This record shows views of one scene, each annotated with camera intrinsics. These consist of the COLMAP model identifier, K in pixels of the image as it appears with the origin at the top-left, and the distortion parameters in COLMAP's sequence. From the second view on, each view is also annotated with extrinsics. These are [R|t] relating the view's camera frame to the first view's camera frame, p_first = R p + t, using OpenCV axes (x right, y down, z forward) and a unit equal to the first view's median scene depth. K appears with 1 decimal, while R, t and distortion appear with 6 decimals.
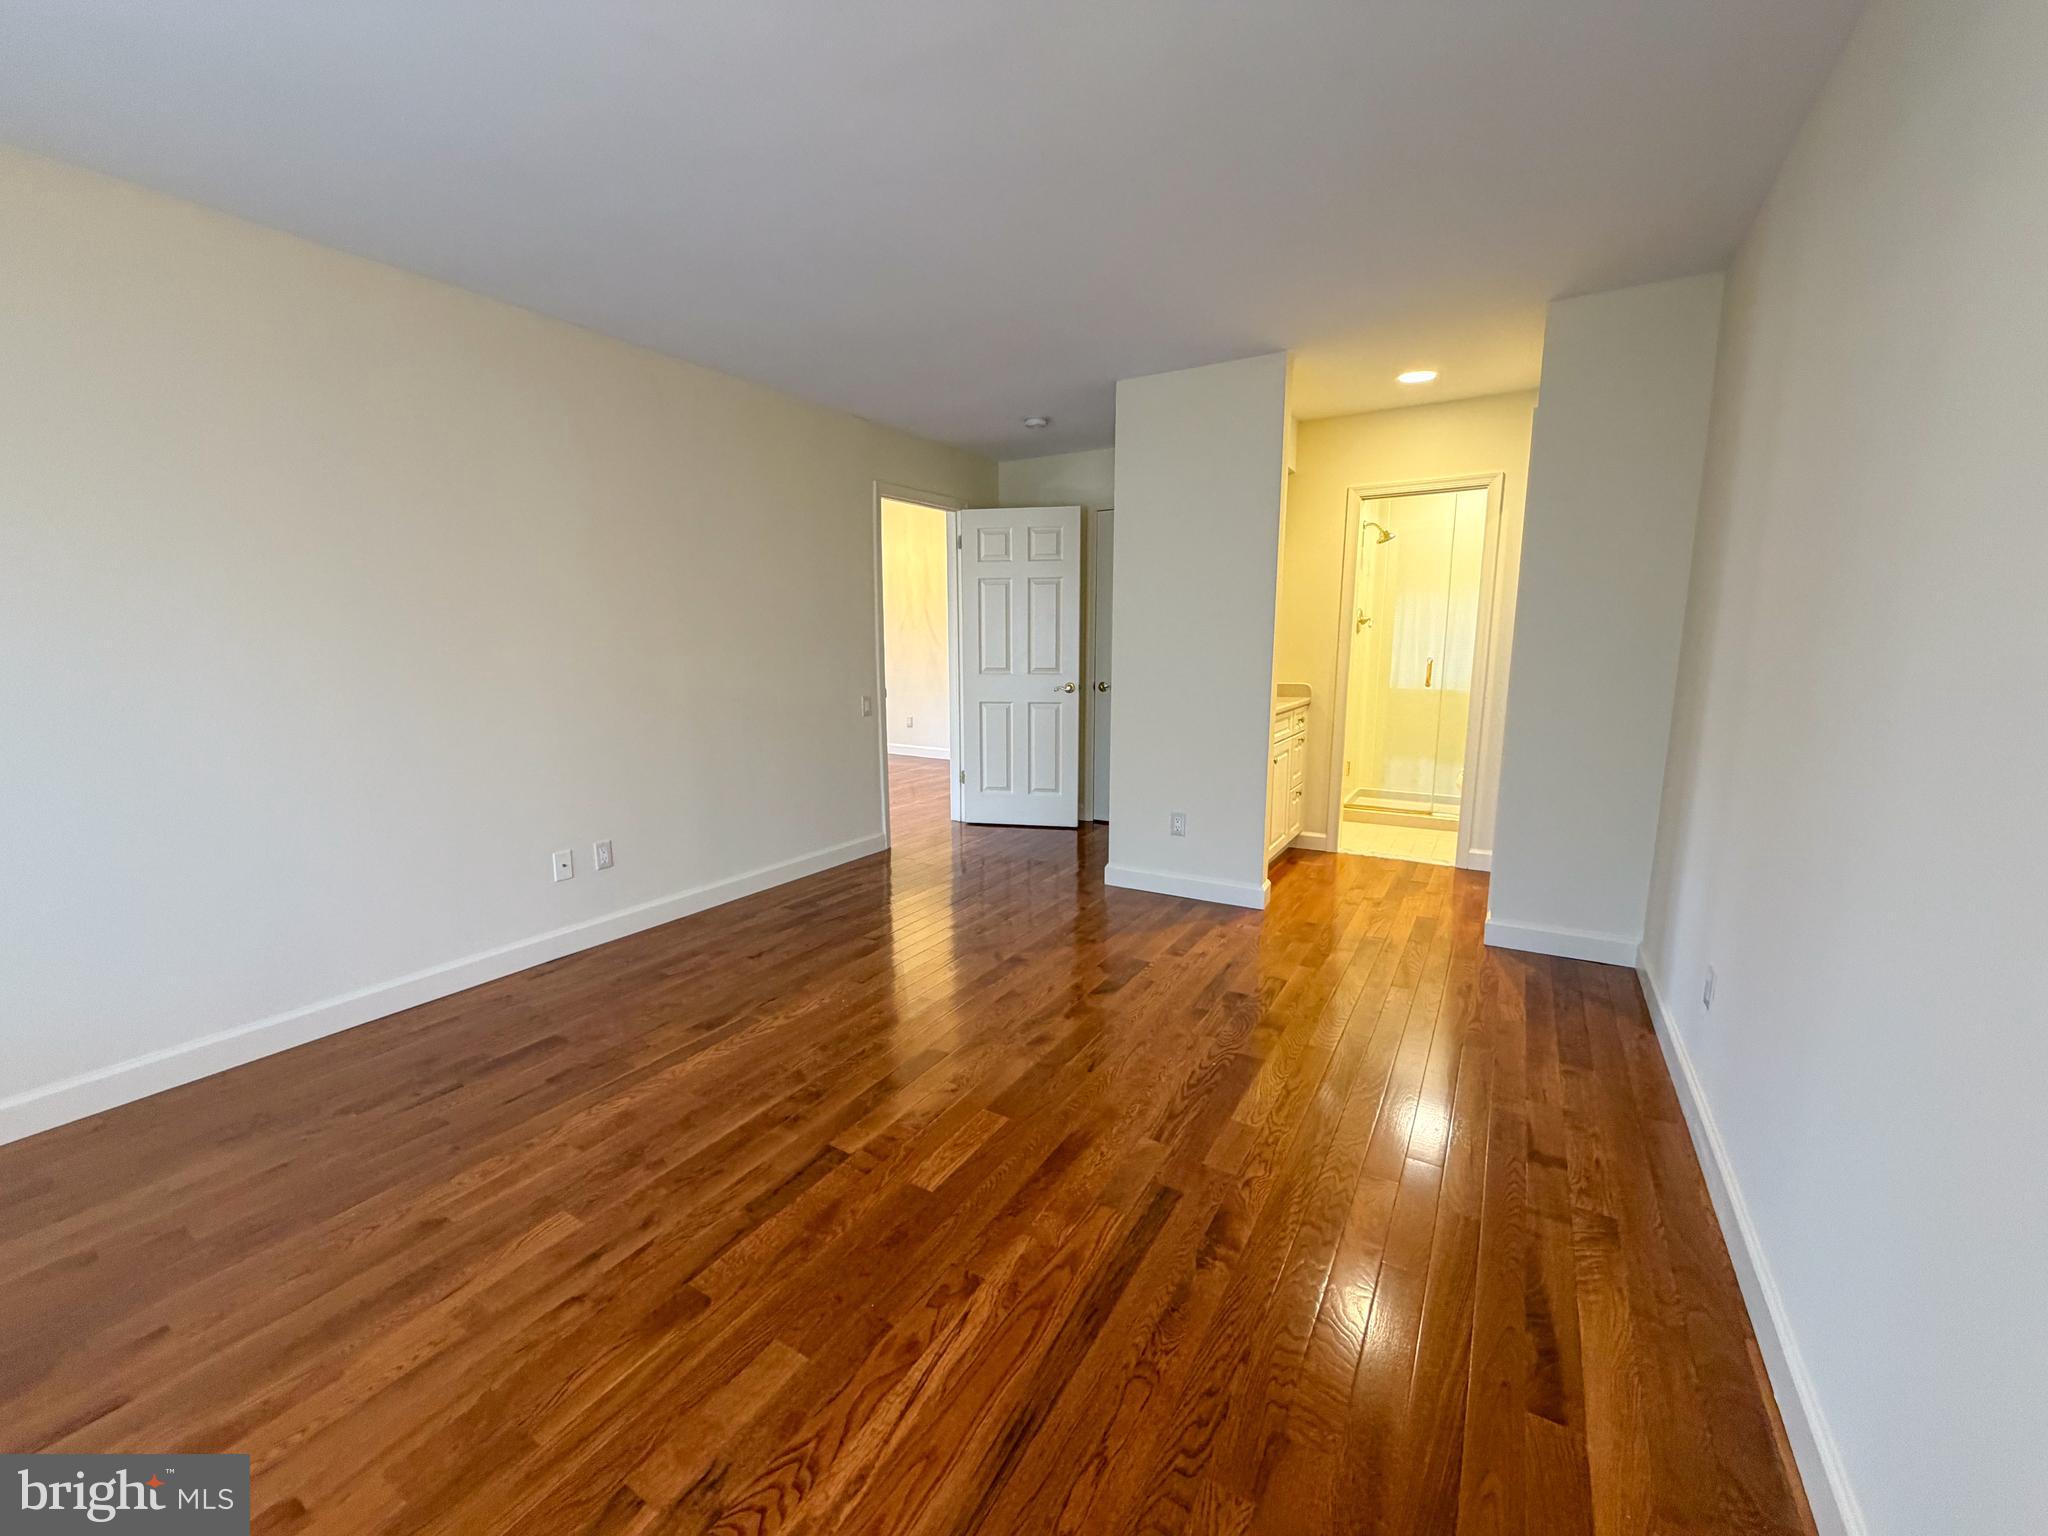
lens RADIAL K [[821.4, 0, 1009.6], [0, 821.4, 764.4], [0, 0, 1]] dist [0.001561, 0.000153]
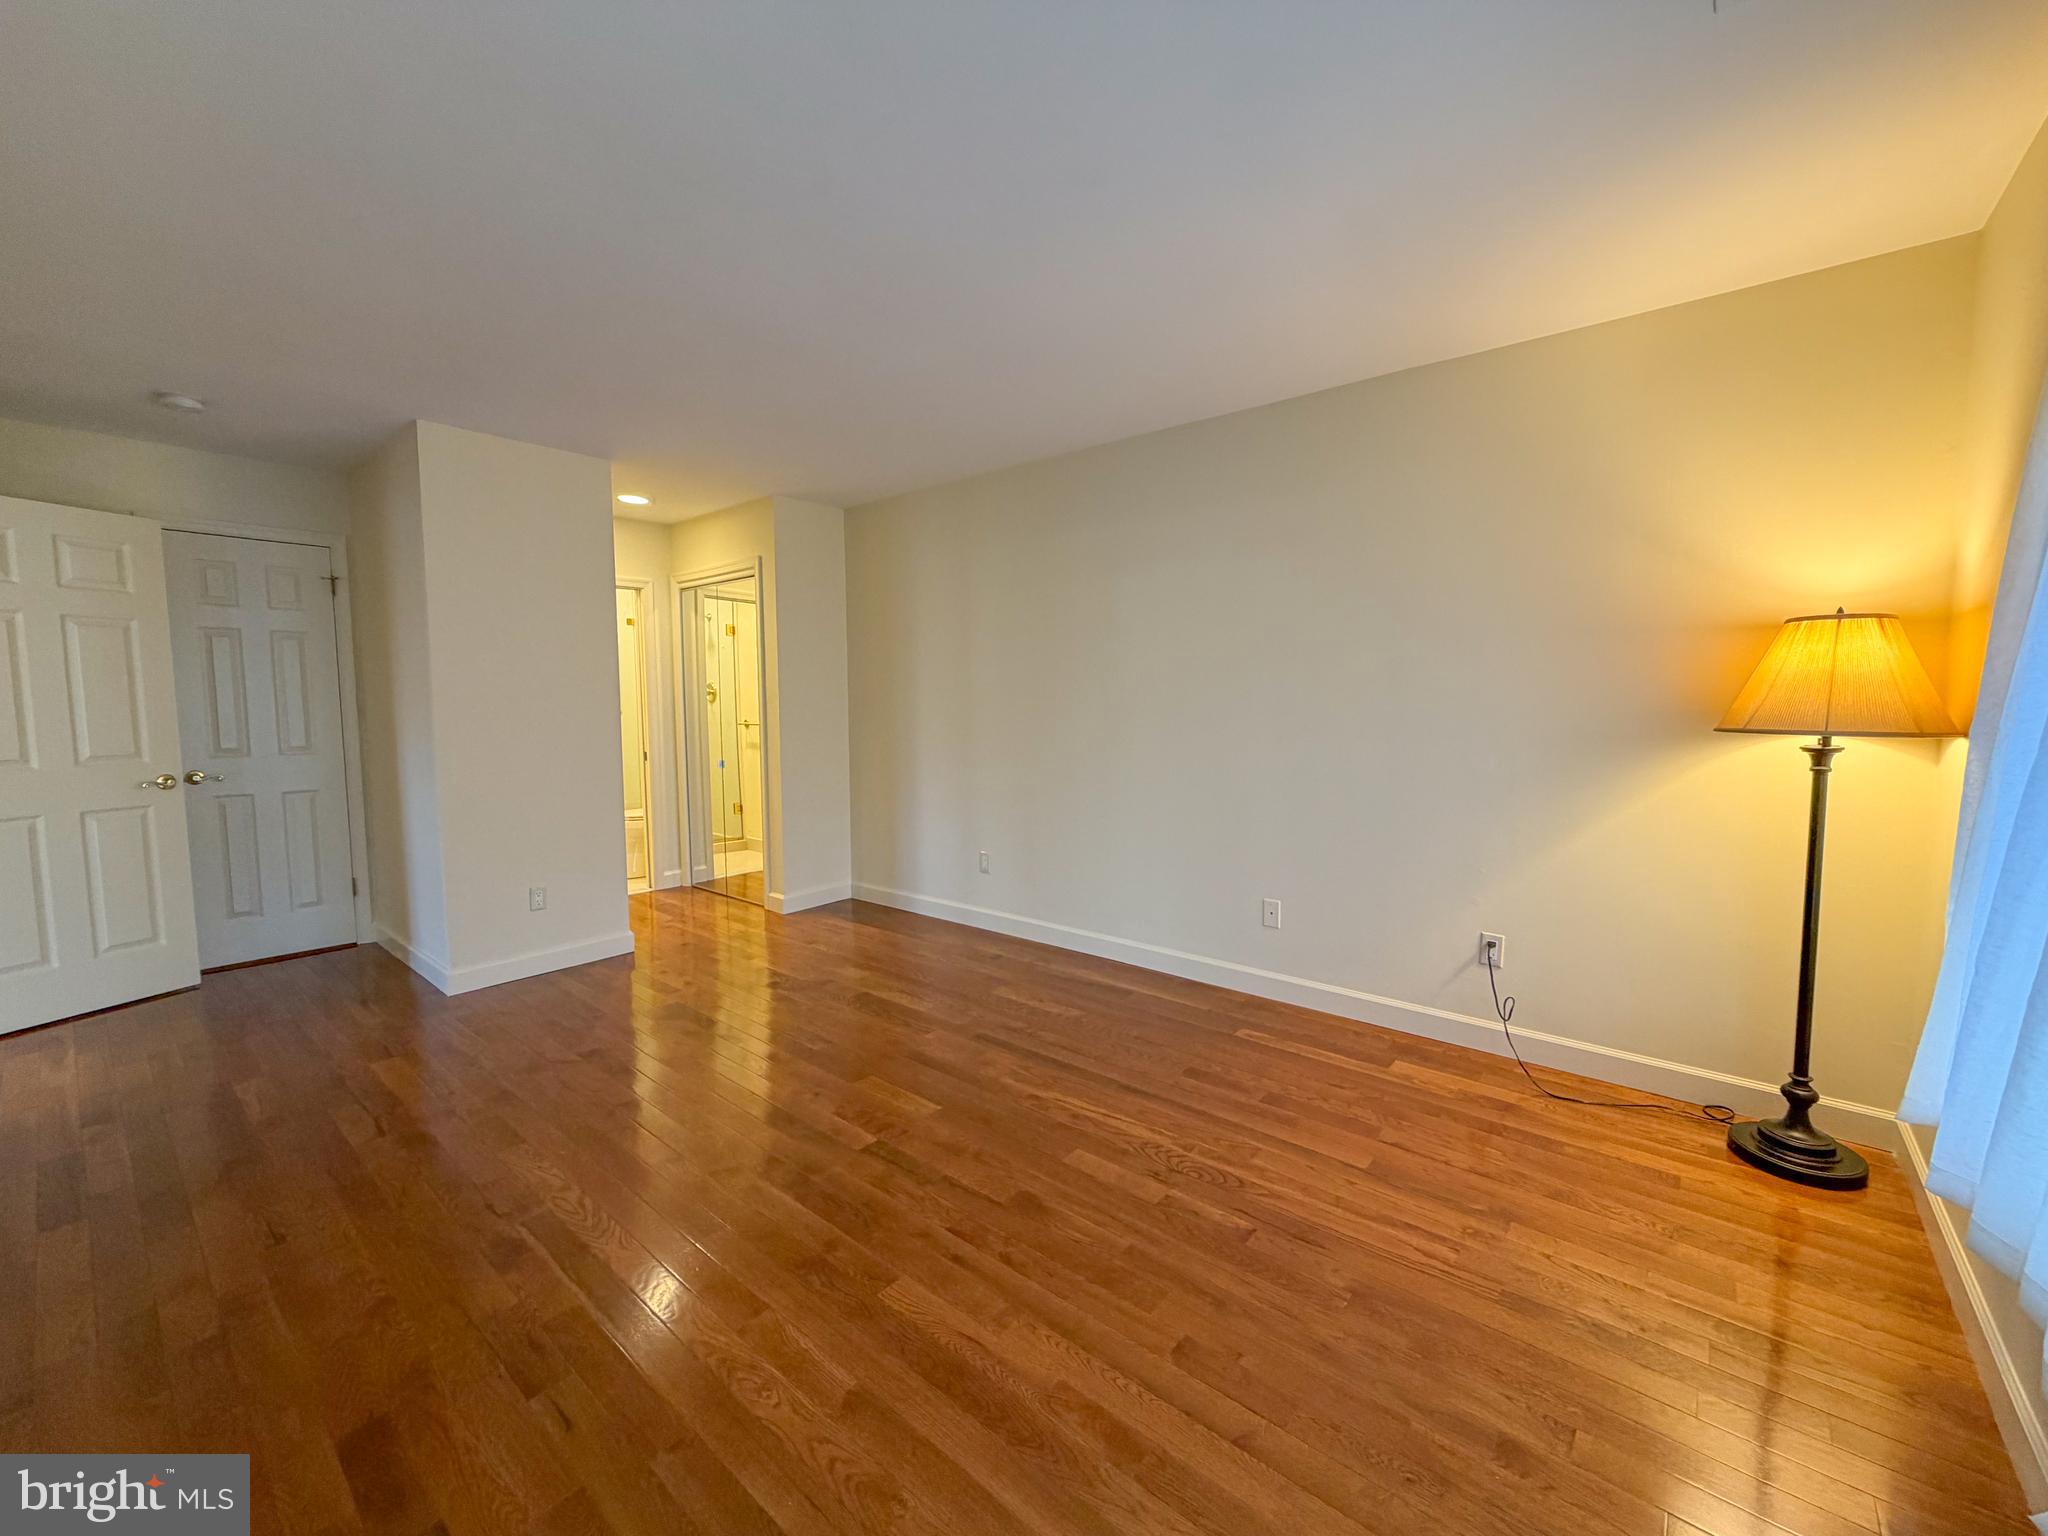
lens RADIAL K [[821.4, 0, 1027.2], [0, 821.4, 755.9], [0, 0, 1]] dist [0.001561, 0.000153]
pose [[0.141007, -0.063580, 0.987965, -1.351648], [0.156049, 0.986888, 0.041239, -0.086194], [-0.977633, 0.148356, 0.149080, 0.562326]]
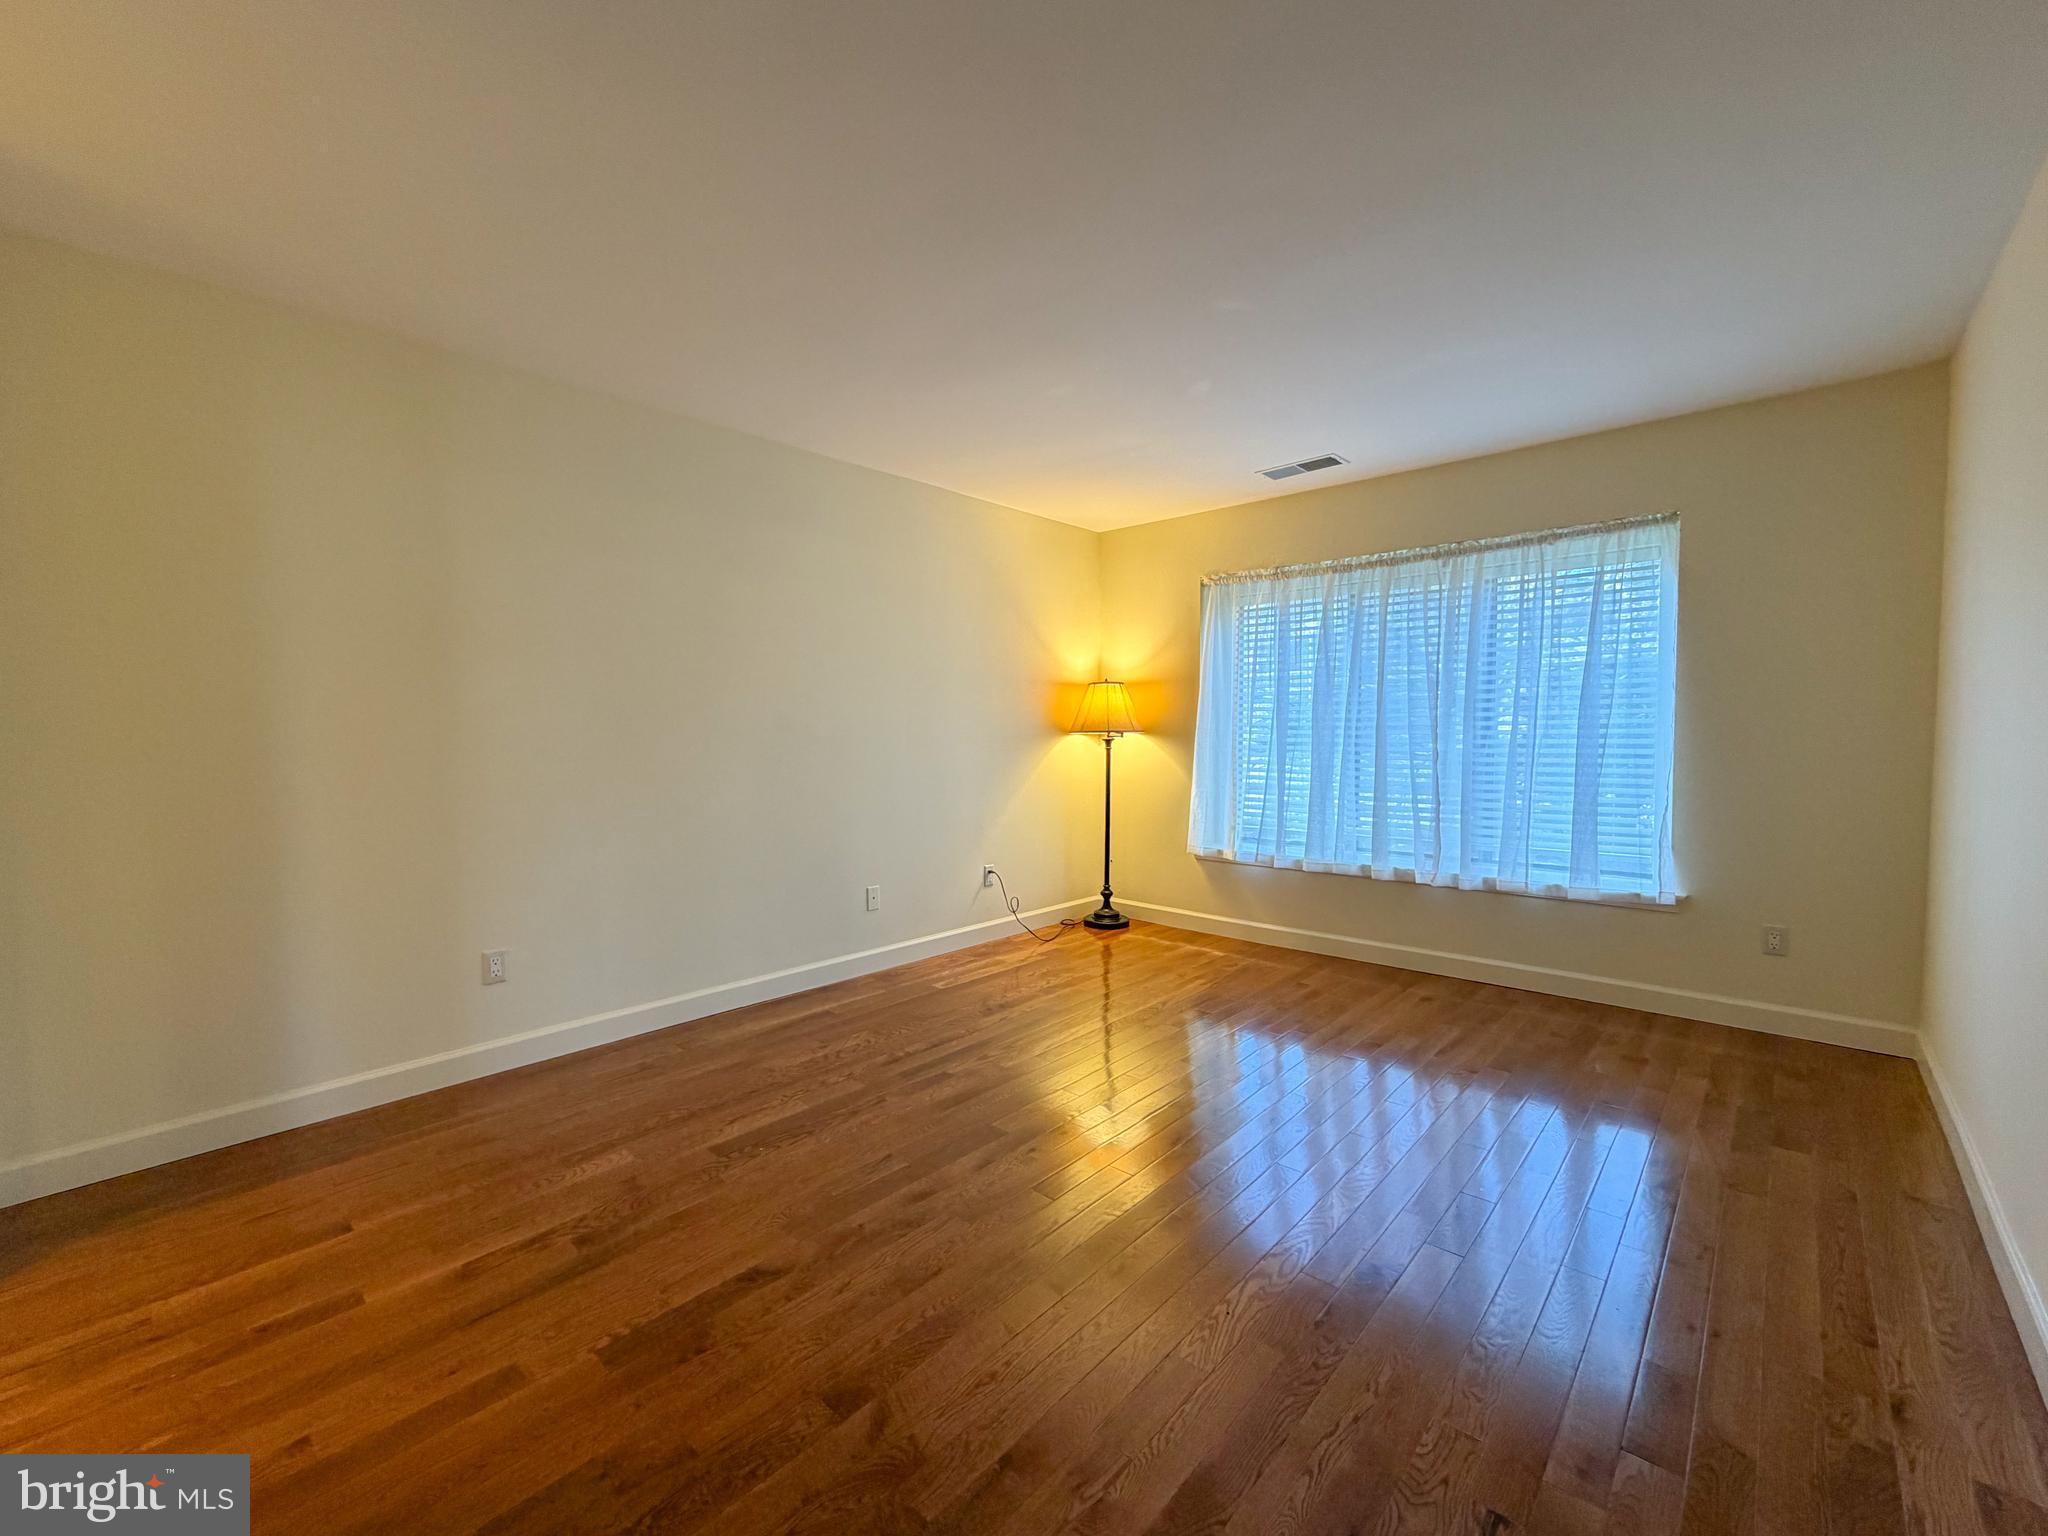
lens RADIAL K [[821.4, 0, 1031.0], [0, 821.4, 783.1], [0, 0, 1]] dist [0.001561, 0.000153]
pose [[-0.981661, -0.007793, 0.190476, -0.335248], [0.035890, 0.973741, 0.224810, -0.334488], [-0.187226, 0.227524, -0.955604, 2.211438]]
